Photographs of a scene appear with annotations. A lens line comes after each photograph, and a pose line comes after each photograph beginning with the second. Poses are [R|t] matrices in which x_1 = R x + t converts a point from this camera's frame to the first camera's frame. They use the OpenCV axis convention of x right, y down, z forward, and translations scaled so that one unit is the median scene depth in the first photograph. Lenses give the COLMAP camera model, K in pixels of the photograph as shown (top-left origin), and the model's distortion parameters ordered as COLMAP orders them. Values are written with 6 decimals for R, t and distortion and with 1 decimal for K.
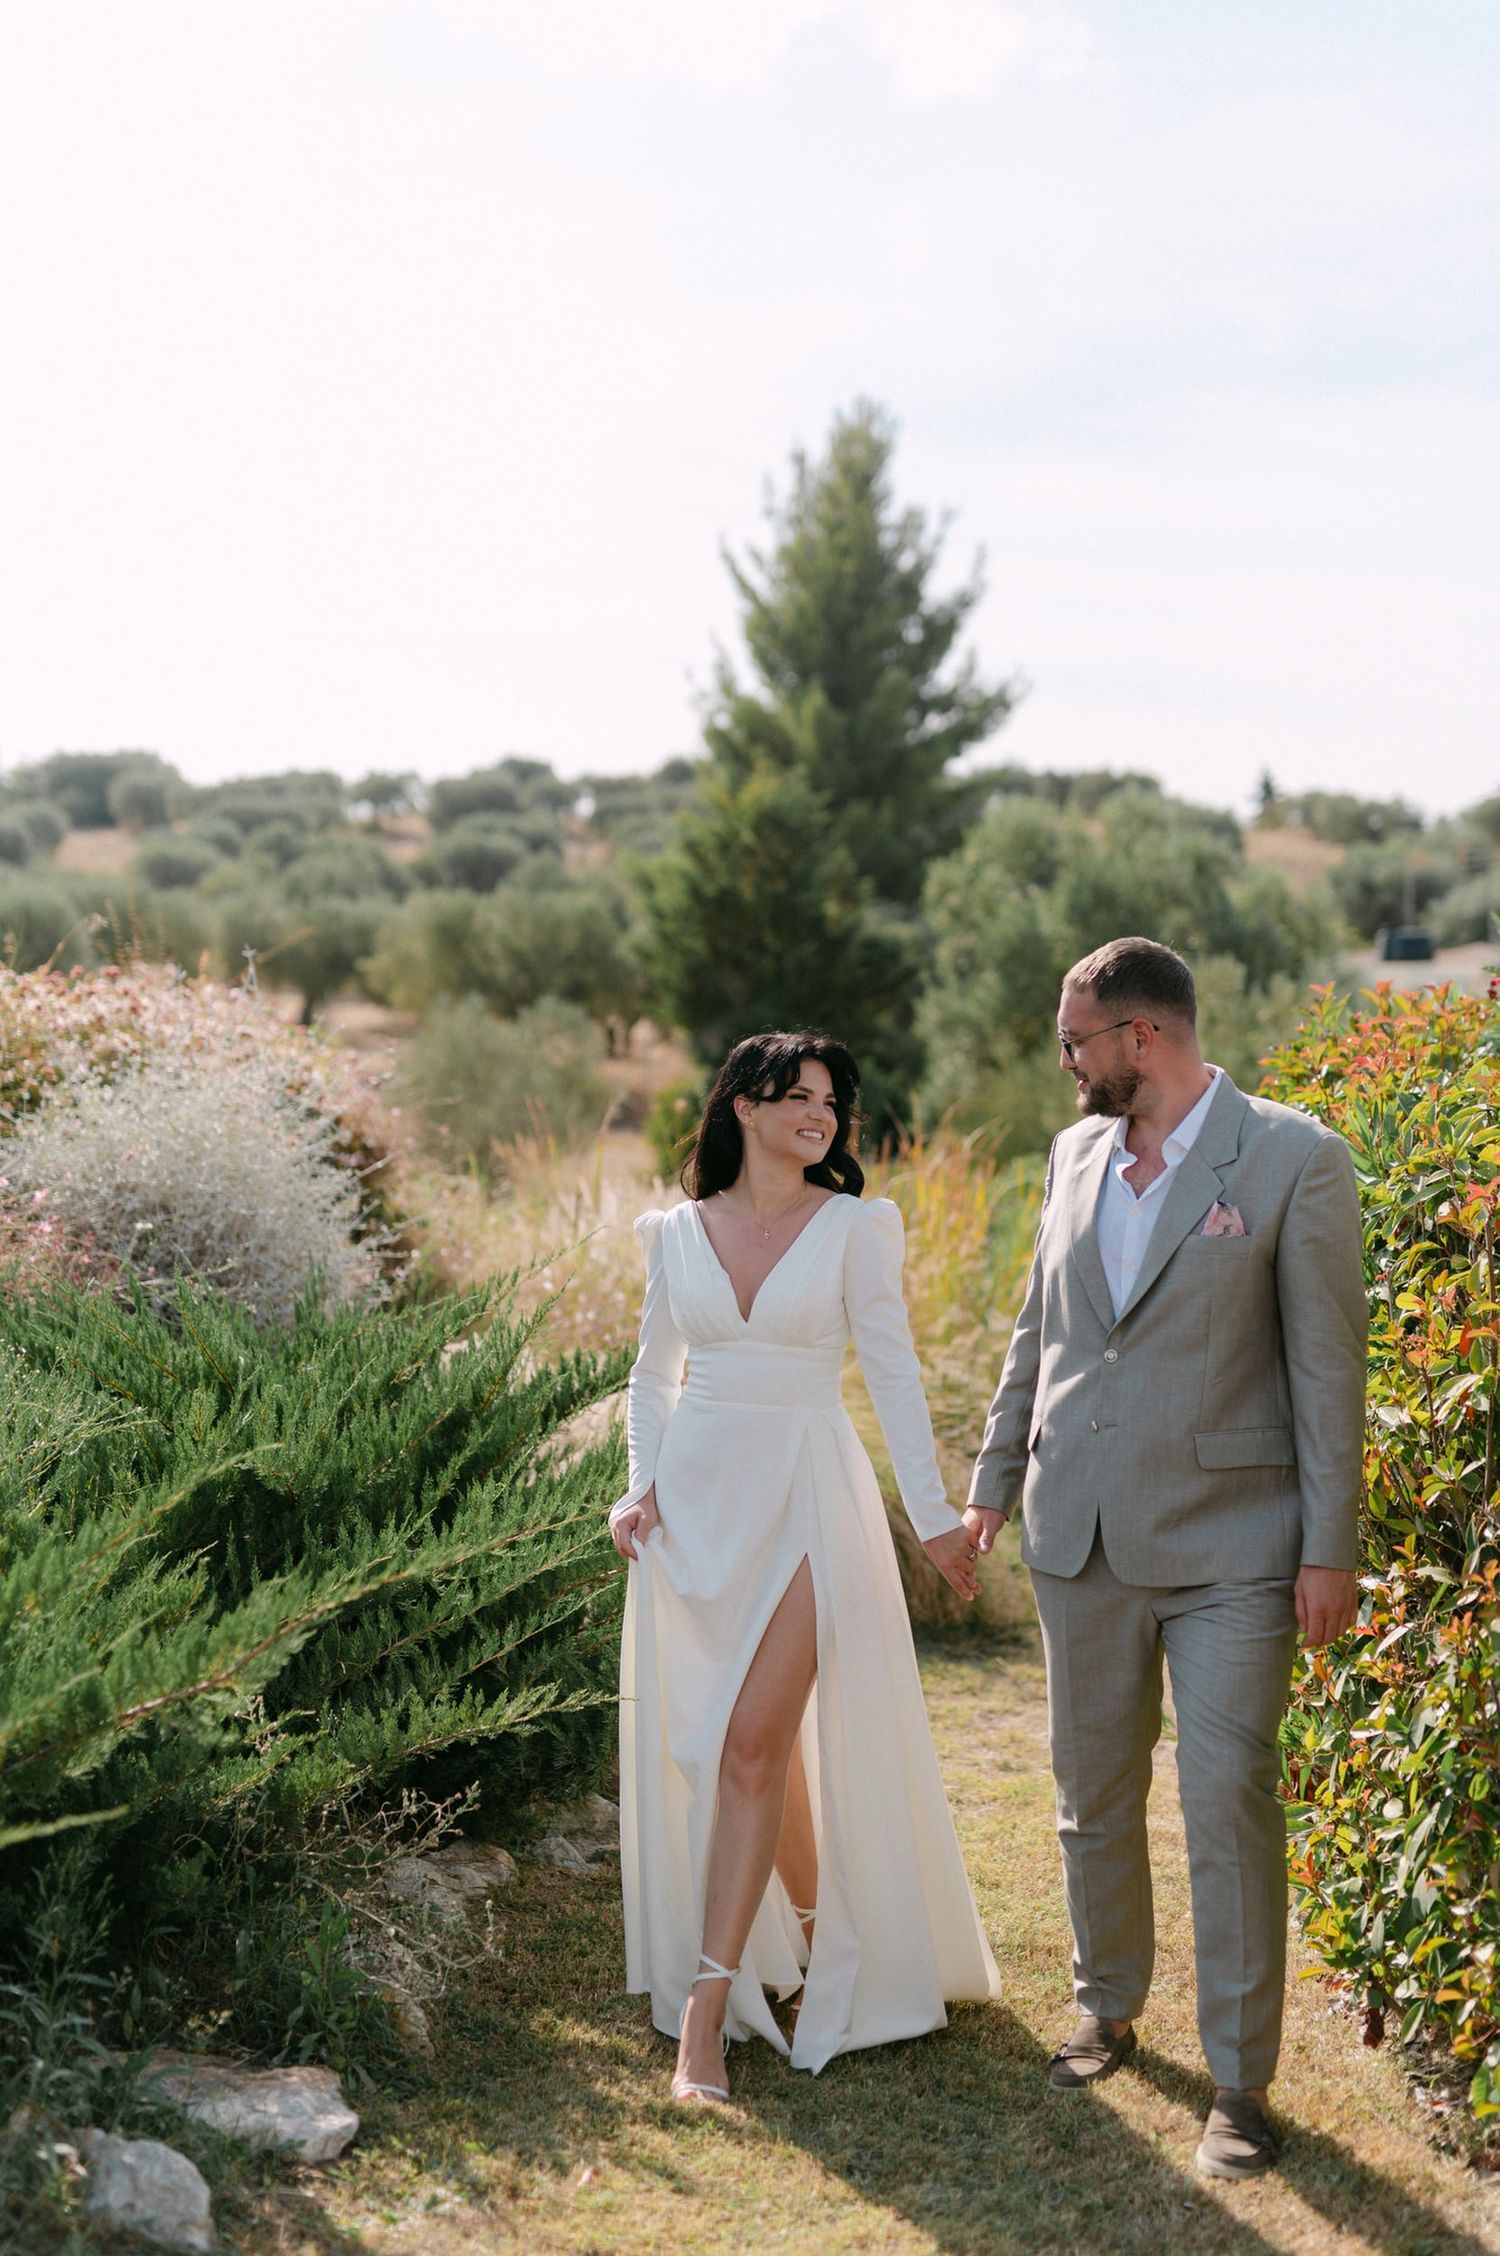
lens RADIAL K [[3227.8, 0, 750.0], [0, 3227.8, 1128.0], [0, 0, 1]] dist [-0.022635, -0.008305]
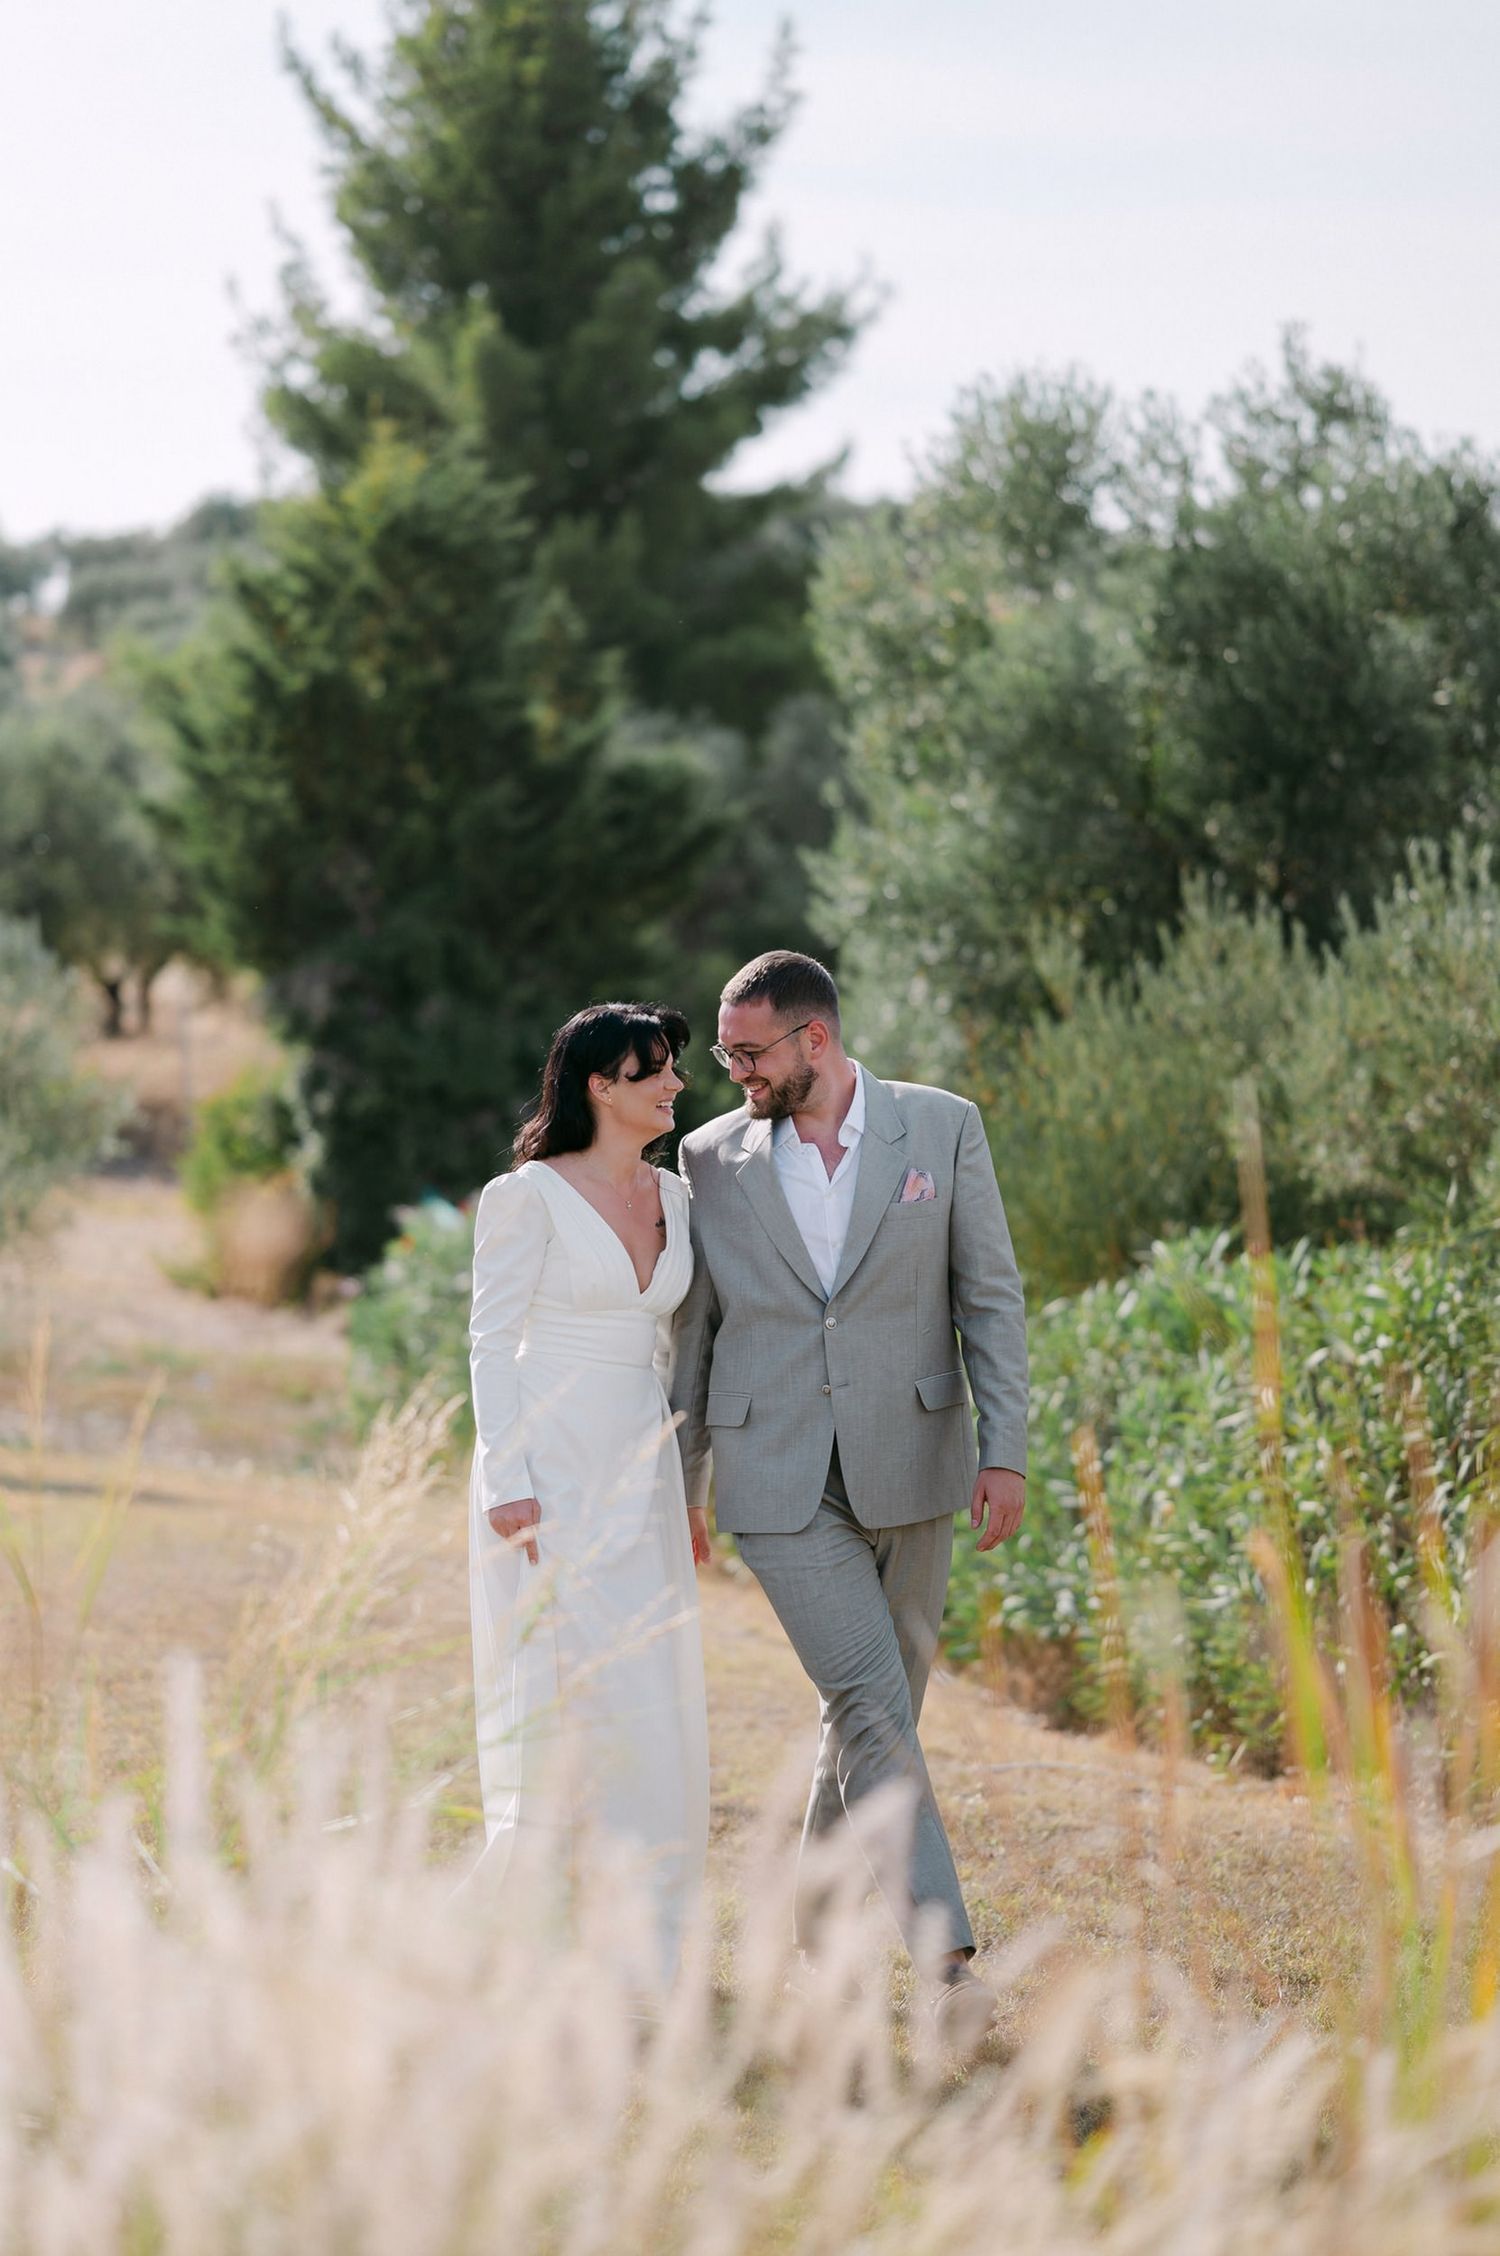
lens RADIAL K [[5299.9, 0, 750.0], [0, 5299.9, 1128.0], [0, 0, 1]] dist [0.075958, -0.014838]
pose [[0.996502, -0.042396, 0.072014, -0.003311], [0.042608, 0.999091, -0.001421, -0.001724], [-0.071888, 0.004484, 0.997403, 0.151640]]
